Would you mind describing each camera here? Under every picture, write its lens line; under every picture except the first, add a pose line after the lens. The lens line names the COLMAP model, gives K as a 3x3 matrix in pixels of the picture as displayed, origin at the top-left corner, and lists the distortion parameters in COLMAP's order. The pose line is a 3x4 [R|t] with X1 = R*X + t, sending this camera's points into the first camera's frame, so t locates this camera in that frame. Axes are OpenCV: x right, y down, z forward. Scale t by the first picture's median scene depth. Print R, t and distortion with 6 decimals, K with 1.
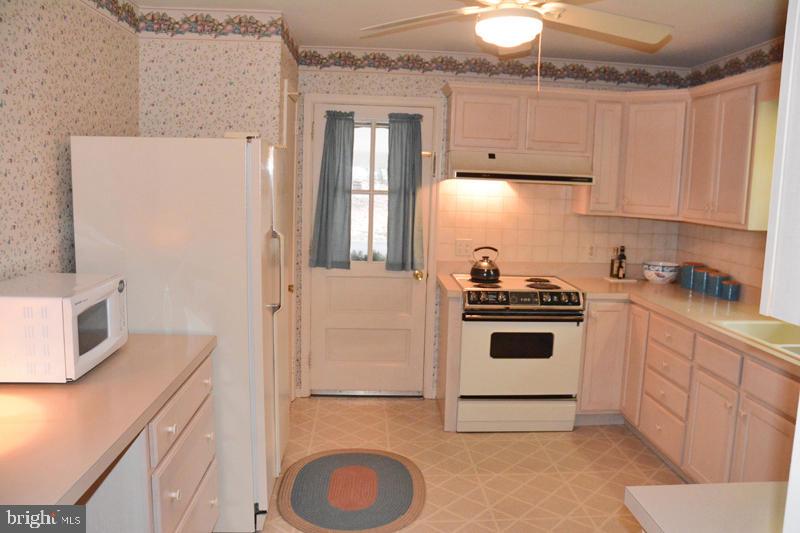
lens RADIAL K [[627.8, 0, 418.0], [0, 627.8, 268.3], [0, 0, 1]] dist [-0.176820, 0.160505]
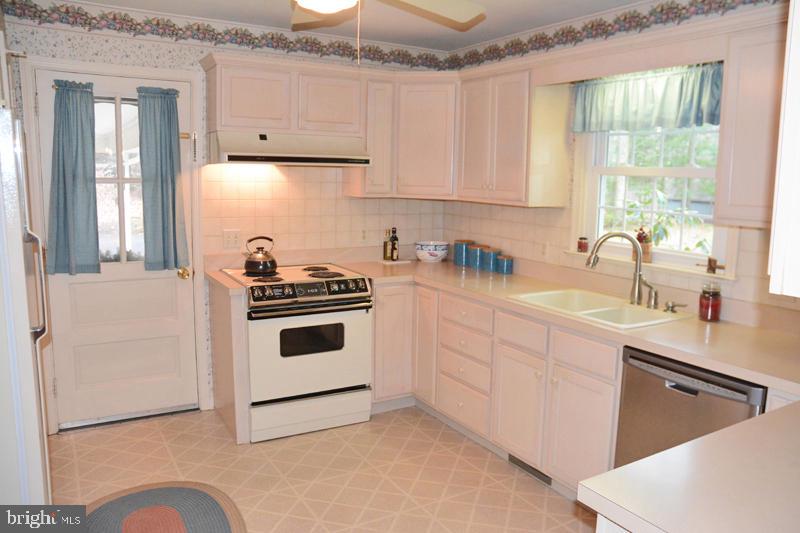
lens RADIAL K [[627.8, 0, 418.0], [0, 627.8, 268.3], [0, 0, 1]] dist [-0.176820, 0.160505]
pose [[0.887452, -0.077803, 0.454286, -0.103441], [0.065765, 0.996939, 0.042269, -0.011695], [-0.456184, -0.007636, 0.889852, 0.090255]]
